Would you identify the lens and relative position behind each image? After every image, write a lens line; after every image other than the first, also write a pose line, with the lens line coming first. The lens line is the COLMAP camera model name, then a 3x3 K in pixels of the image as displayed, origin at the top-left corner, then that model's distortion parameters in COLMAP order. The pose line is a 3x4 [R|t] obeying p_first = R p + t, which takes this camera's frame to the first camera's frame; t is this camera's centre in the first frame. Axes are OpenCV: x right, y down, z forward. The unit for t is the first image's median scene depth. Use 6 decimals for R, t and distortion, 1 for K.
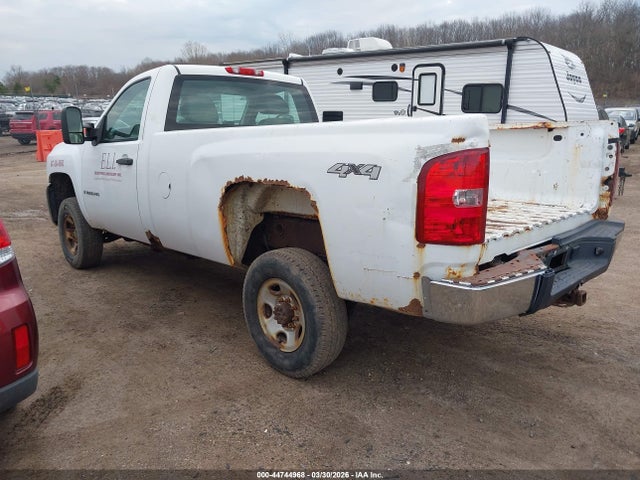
lens RADIAL K [[526.6, 0, 320.0], [0, 526.6, 240.0], [0, 0, 1]] dist [0.001385, 0.004538]
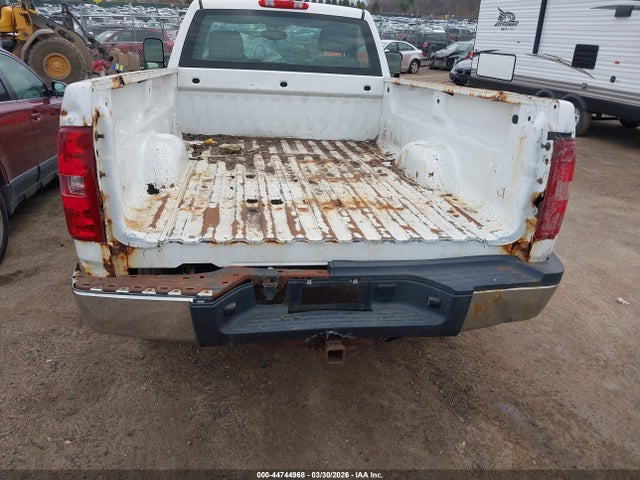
lens RADIAL K [[526.6, 0, 320.0], [0, 526.6, 240.0], [0, 0, 1]] dist [0.001385, 0.004538]
pose [[0.796829, 0.245876, -0.551913, 0.221134], [-0.167926, 0.967588, 0.188613, -0.044900], [0.580400, -0.057612, 0.812291, 0.112740]]
